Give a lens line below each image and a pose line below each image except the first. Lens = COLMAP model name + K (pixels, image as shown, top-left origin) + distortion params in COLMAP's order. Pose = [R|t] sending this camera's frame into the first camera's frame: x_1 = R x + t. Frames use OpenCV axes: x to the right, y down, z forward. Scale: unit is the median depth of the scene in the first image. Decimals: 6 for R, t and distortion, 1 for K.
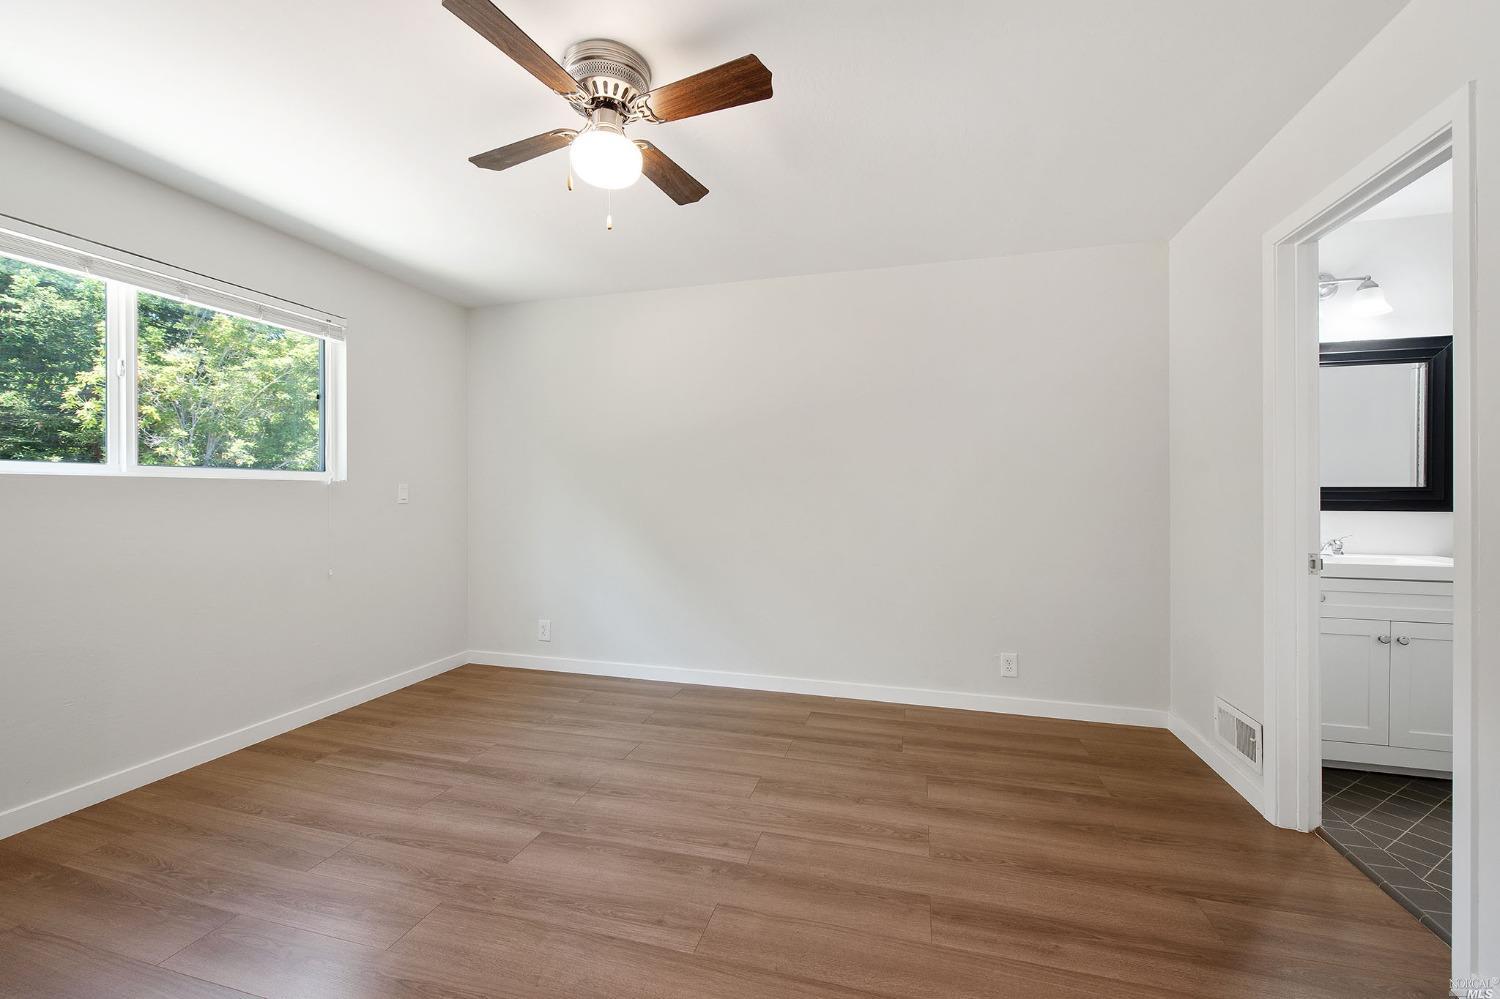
lens RADIAL K [[607.7, 0, 753.8], [0, 607.7, 491.3], [0, 0, 1]] dist [0.002312, -0.004337]
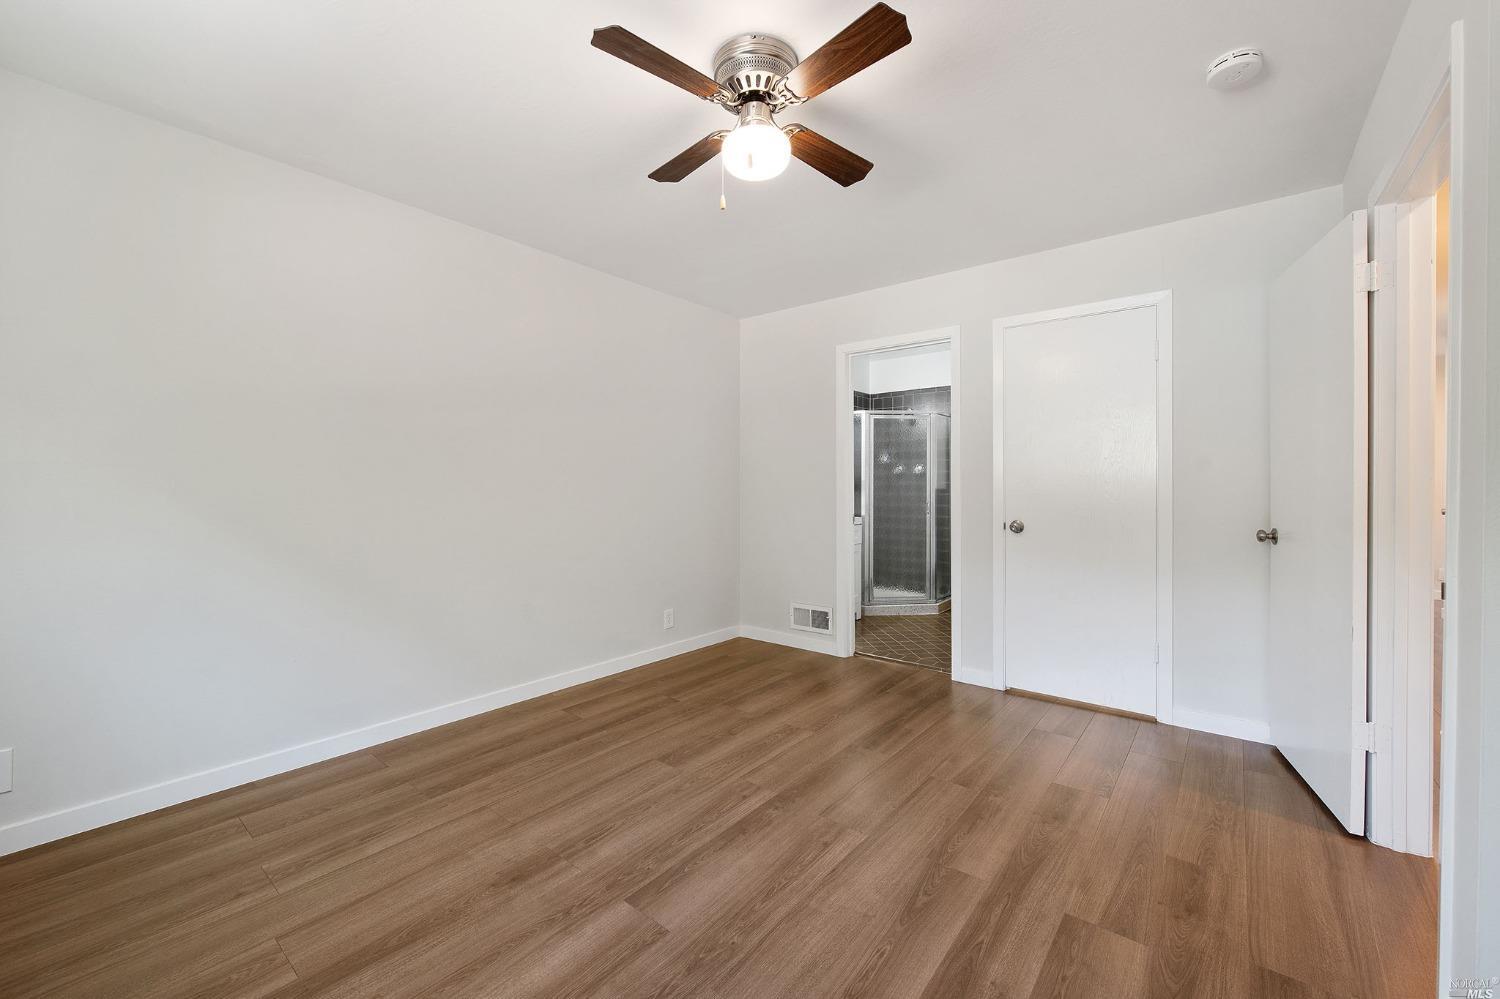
lens RADIAL K [[607.7, 0, 753.8], [0, 607.7, 491.3], [0, 0, 1]] dist [0.002312, -0.004337]
pose [[0.389639, -0.009392, 0.920920, -0.823147], [-0.001215, 0.999942, 0.010712, 0.010475], [-0.920967, -0.005292, 0.389605, 0.434206]]
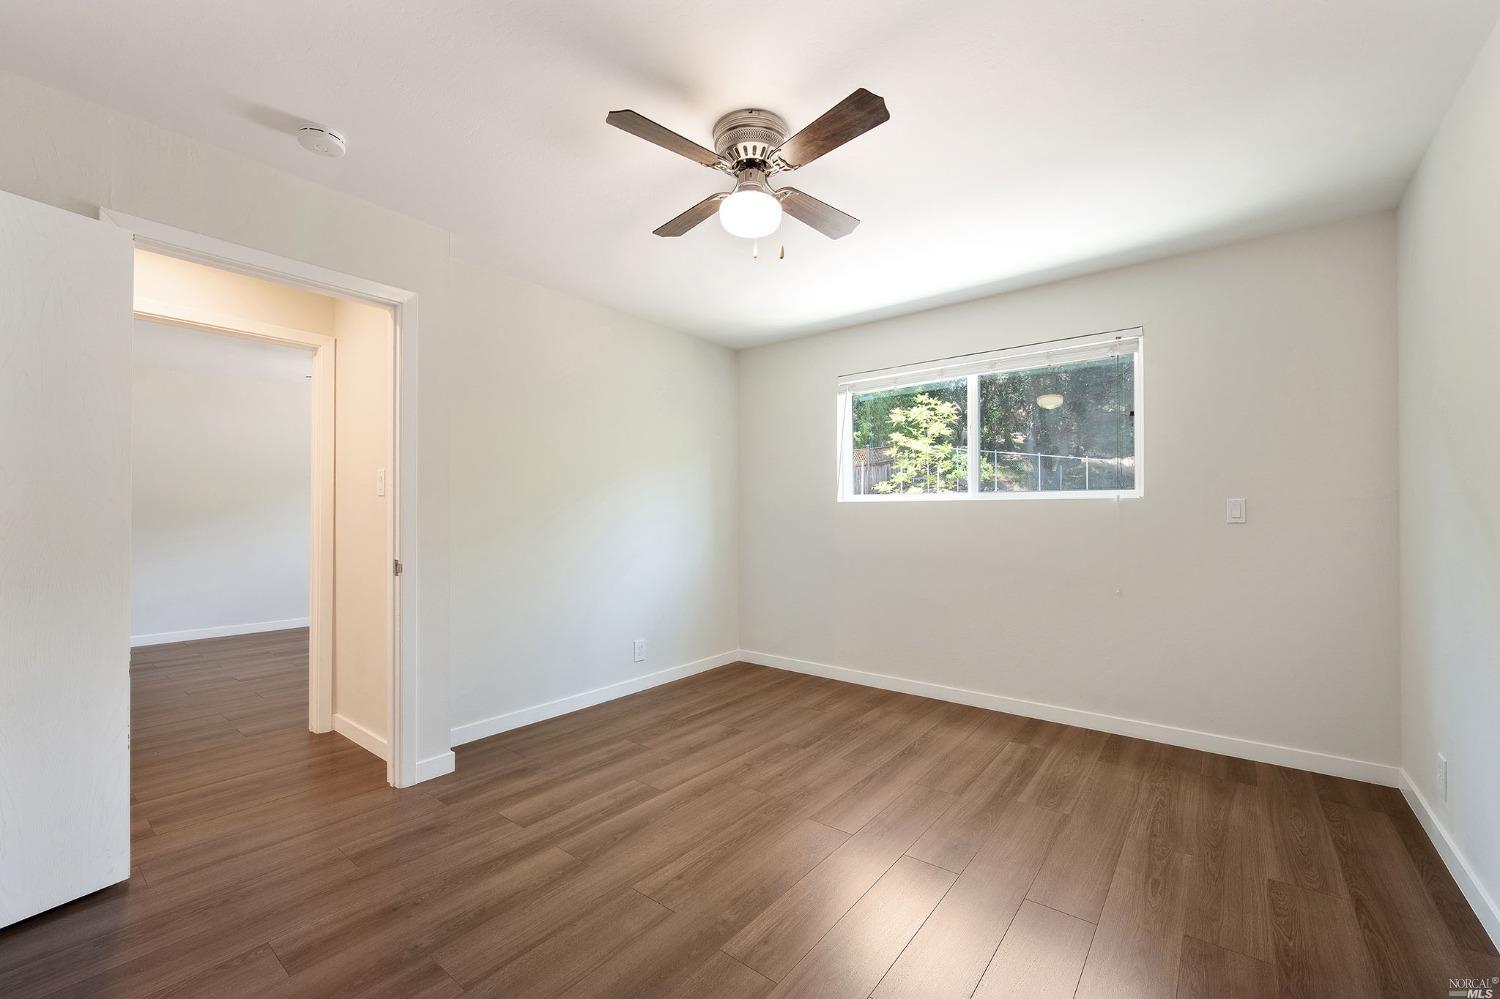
lens RADIAL K [[599.8, 0, 736.8], [0, 599.8, 502.2], [0, 0, 1]] dist [0.000994, 0.000068]
pose [[-0.408293, -0.018076, -0.912672, 0.552186], [0.001358, 0.999791, -0.020409, 0.010645], [0.912850, -0.009572, -0.408183, 1.011531]]
